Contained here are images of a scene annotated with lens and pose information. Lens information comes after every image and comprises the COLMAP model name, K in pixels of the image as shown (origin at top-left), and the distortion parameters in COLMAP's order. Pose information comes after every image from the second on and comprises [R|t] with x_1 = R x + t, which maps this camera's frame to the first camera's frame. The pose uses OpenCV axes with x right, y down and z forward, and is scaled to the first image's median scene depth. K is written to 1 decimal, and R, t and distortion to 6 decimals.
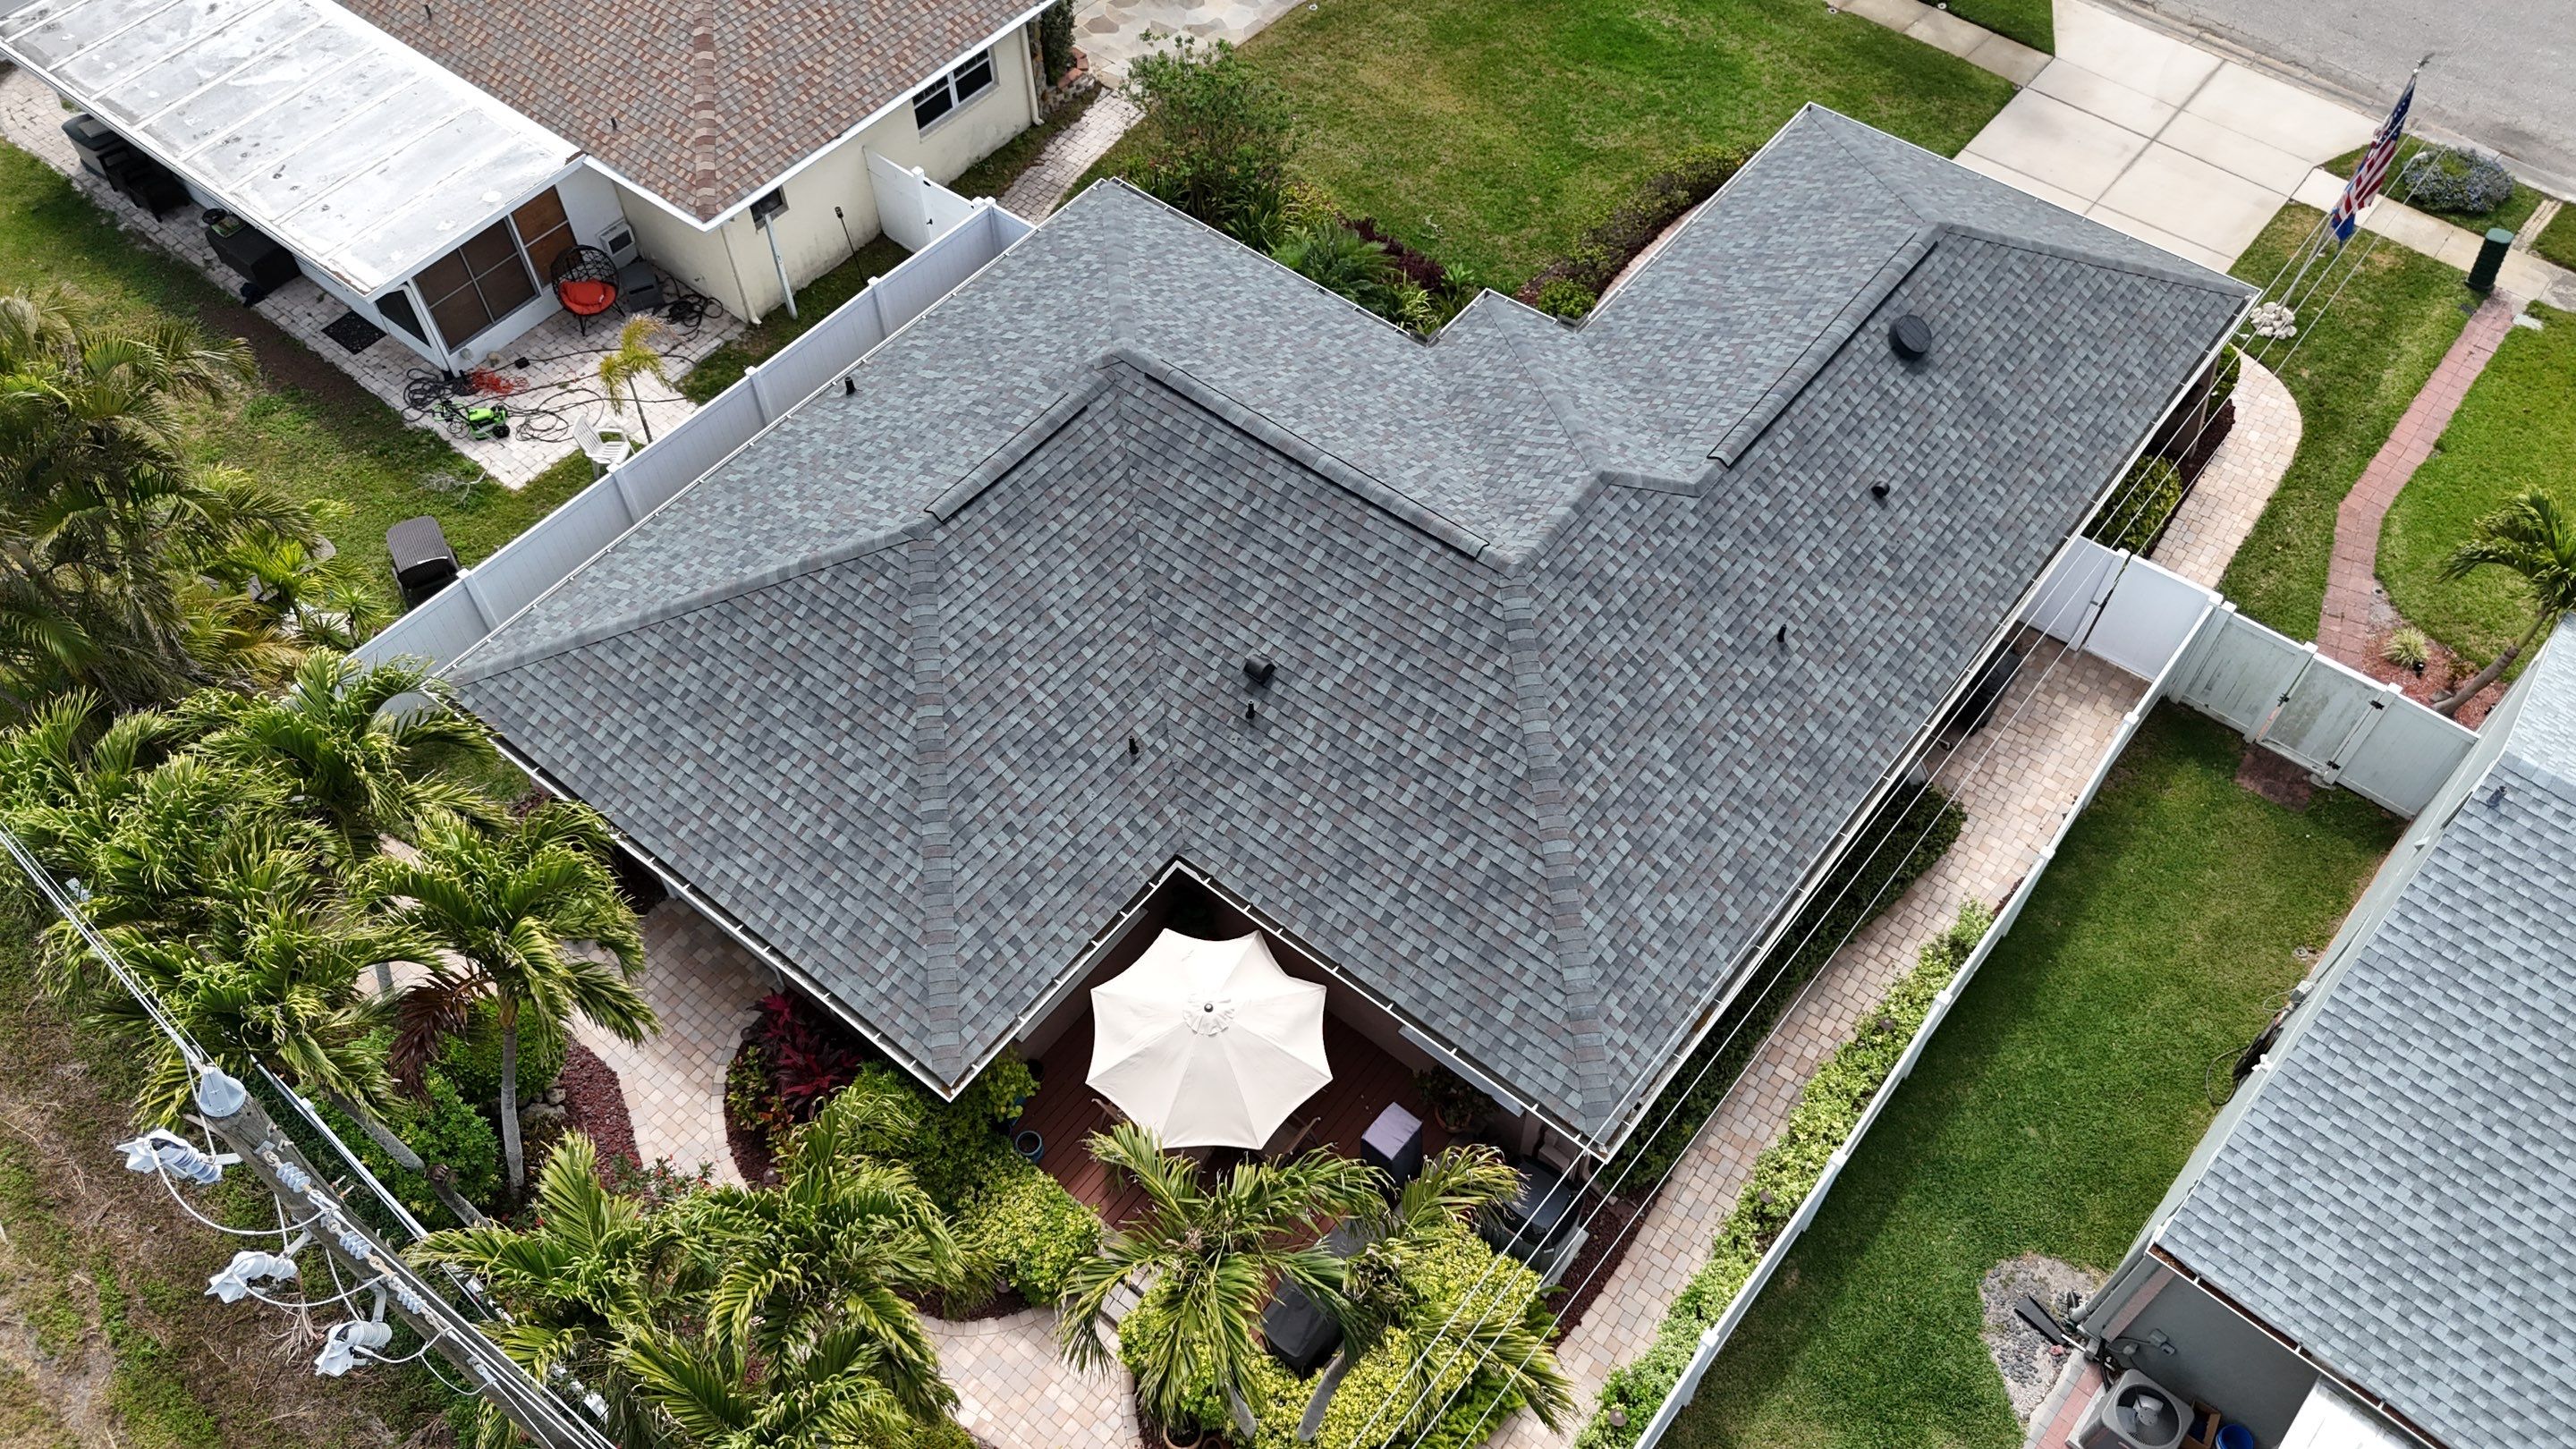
lens RADIAL K [[1893.0, 0, 1289.7], [0, 1893.0, 721.1], [0, 0, 1]] dist [0.072756, -0.063095]
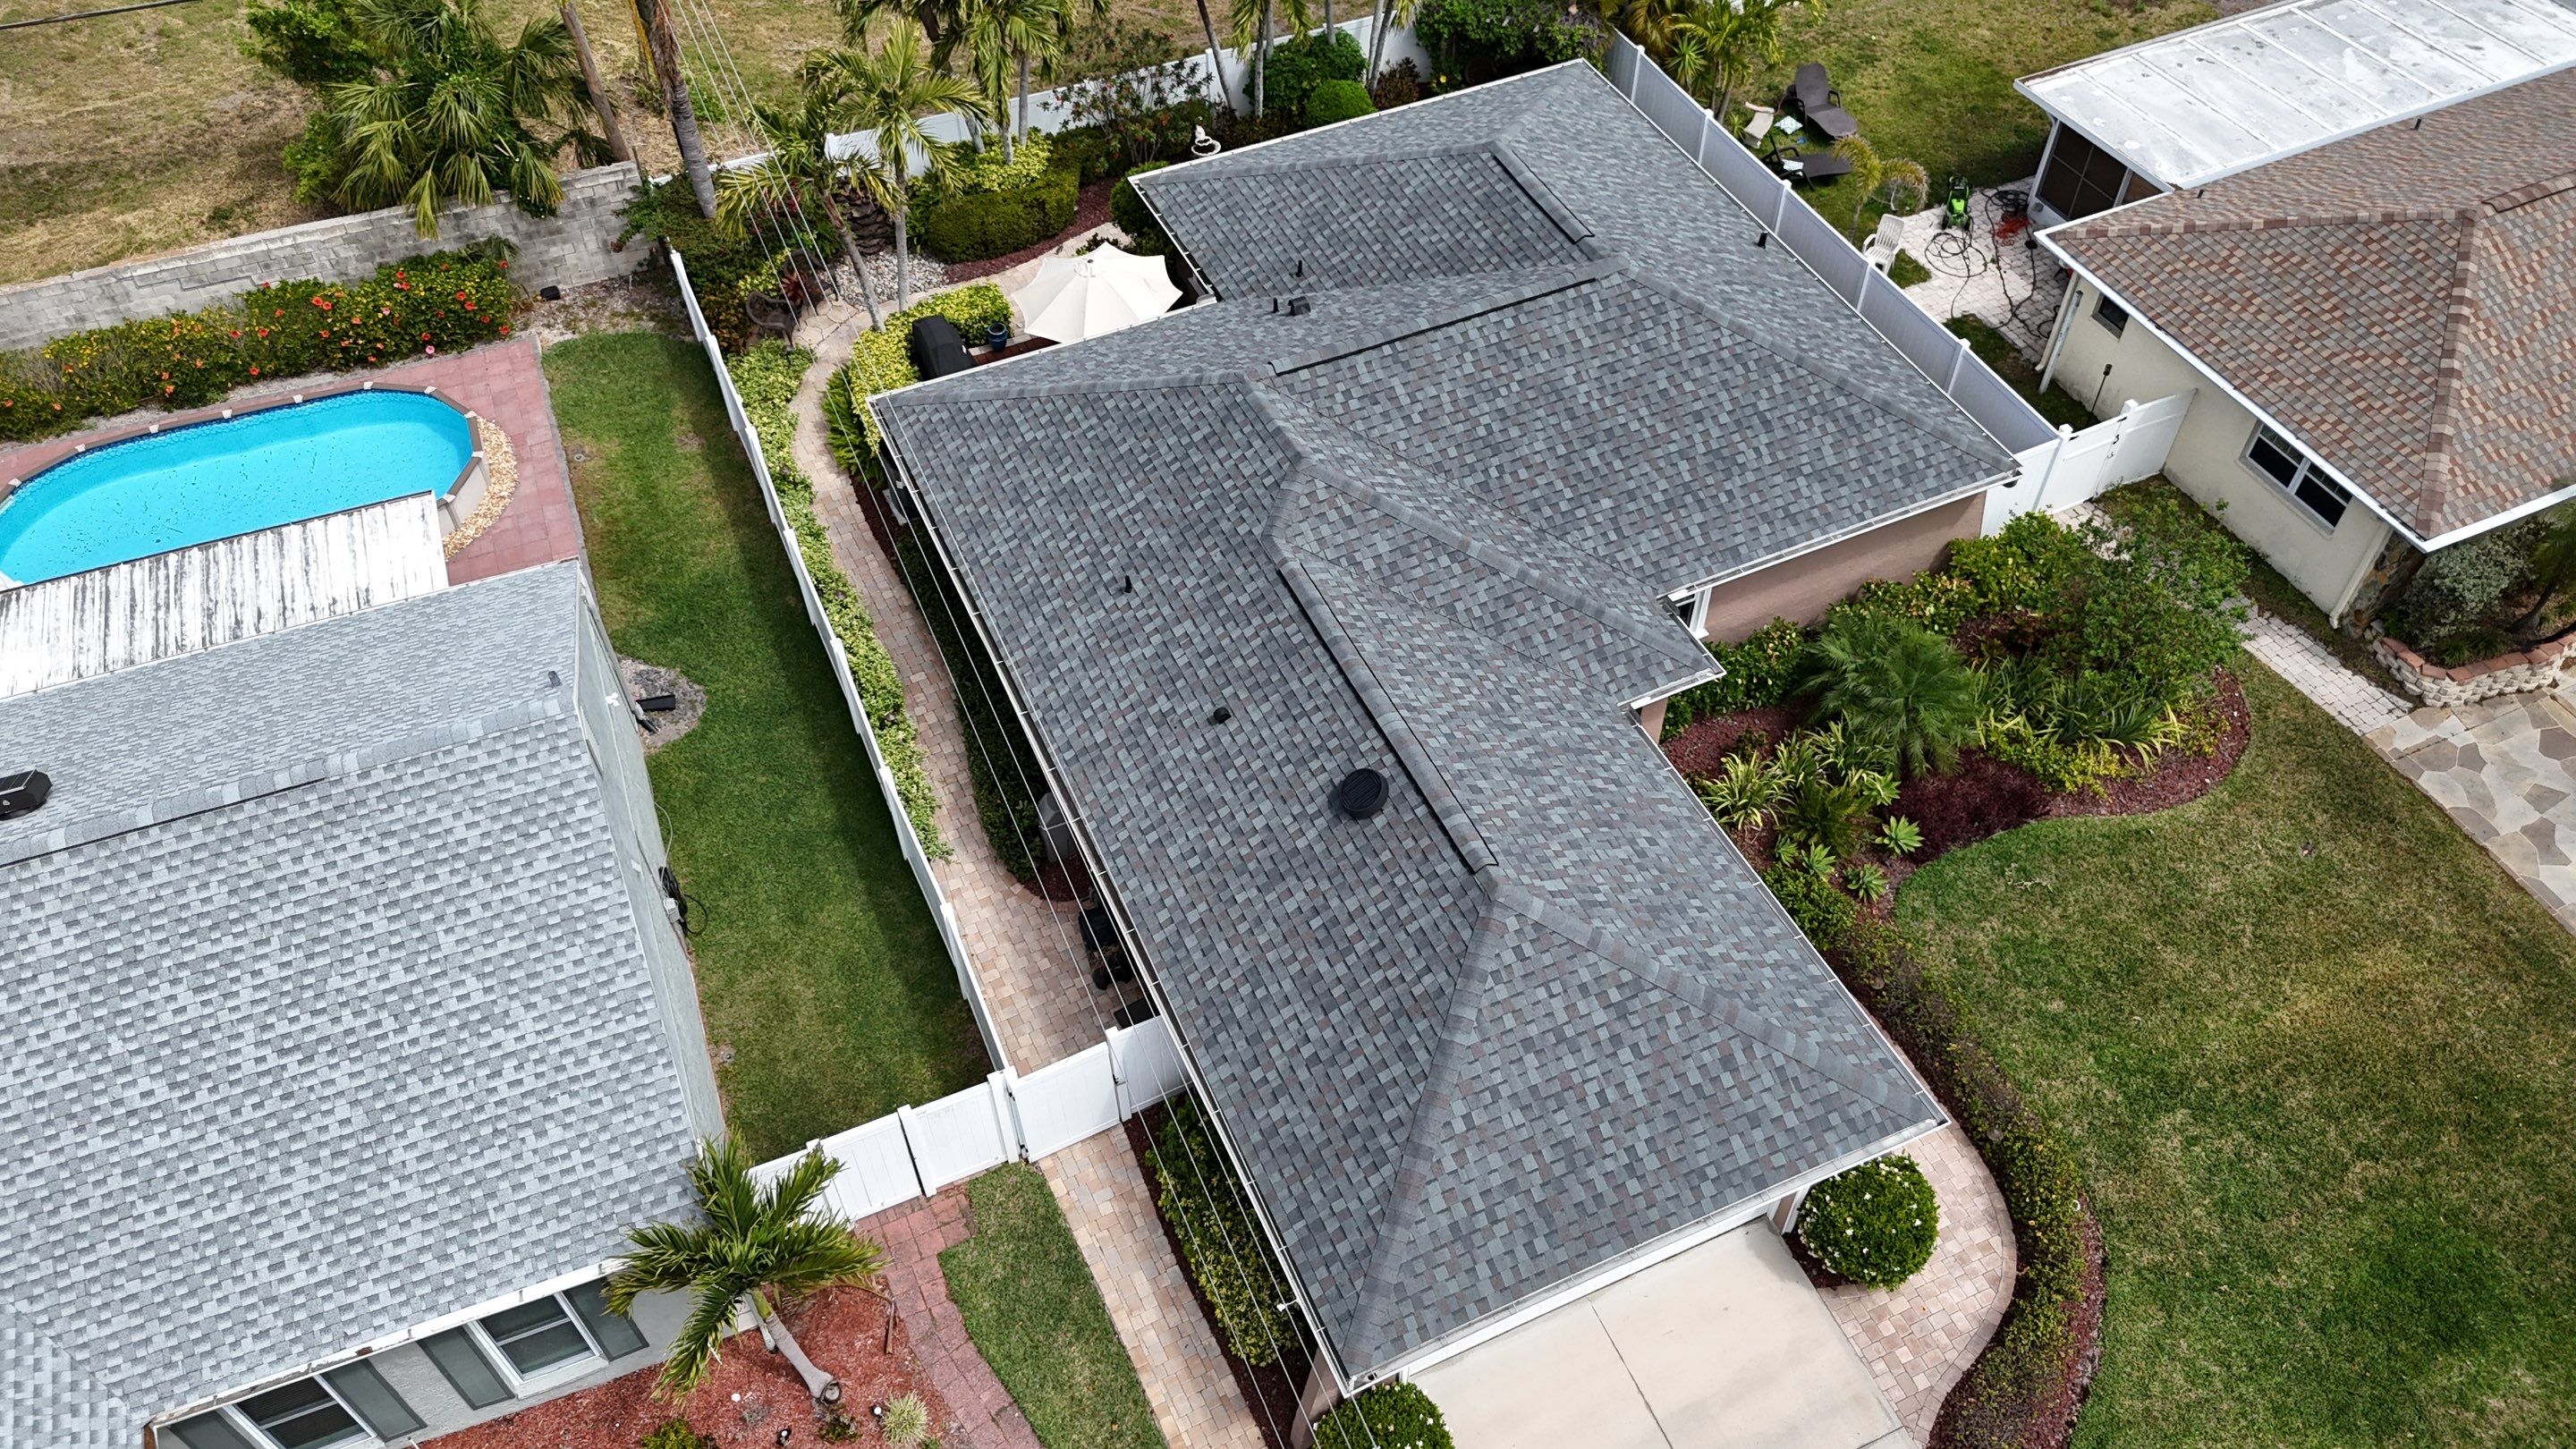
lens RADIAL K [[1893.0, 0, 1292.4], [0, 1893.0, 724.1], [0, 0, 1]] dist [0.072756, -0.063095]
pose [[-0.452218, 0.681383, -0.575514, 0.828752], [-0.705111, 0.122023, 0.698519, -0.801410], [0.546185, 0.721684, 0.425269, 0.581790]]
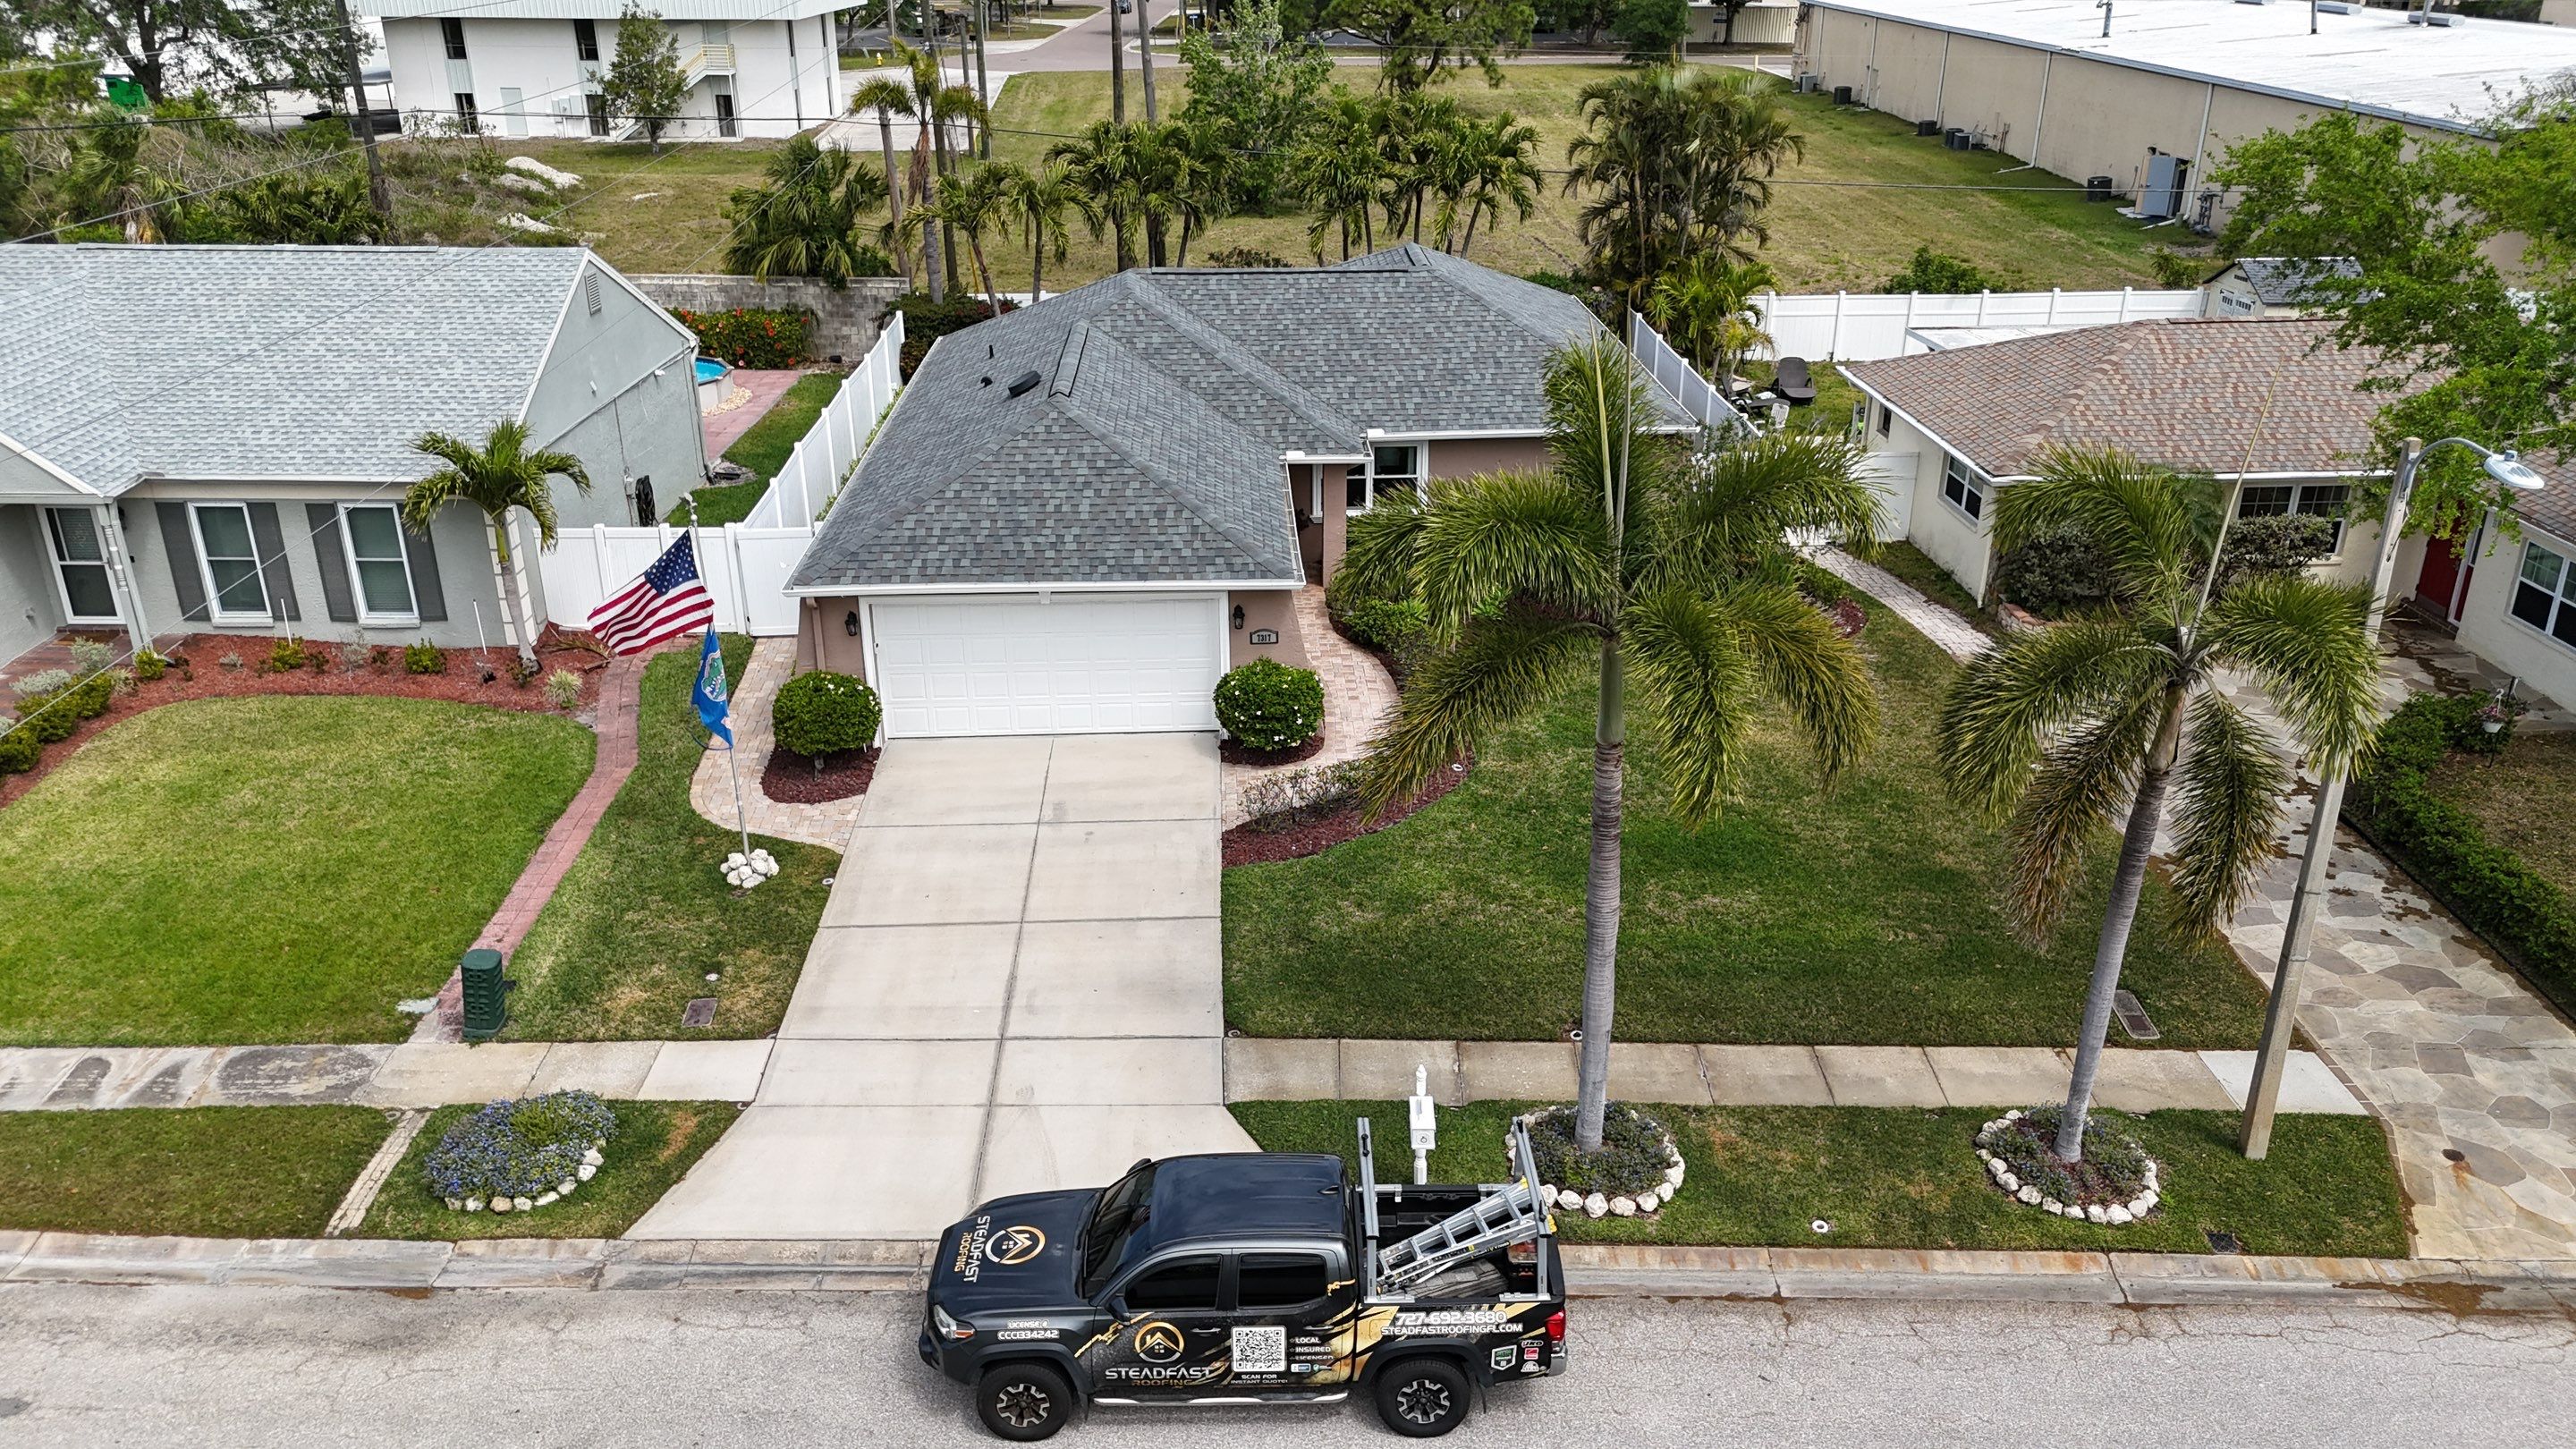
lens RADIAL K [[1893.0, 0, 1288.0], [0, 1893.0, 720.7], [0, 0, 1]] dist [0.072756, -0.063095]
pose [[-0.755143, 0.269105, -0.597780, 1.005938], [-0.518253, 0.313363, 0.795750, -1.223659], [0.401462, 0.910706, -0.097169, 1.396720]]
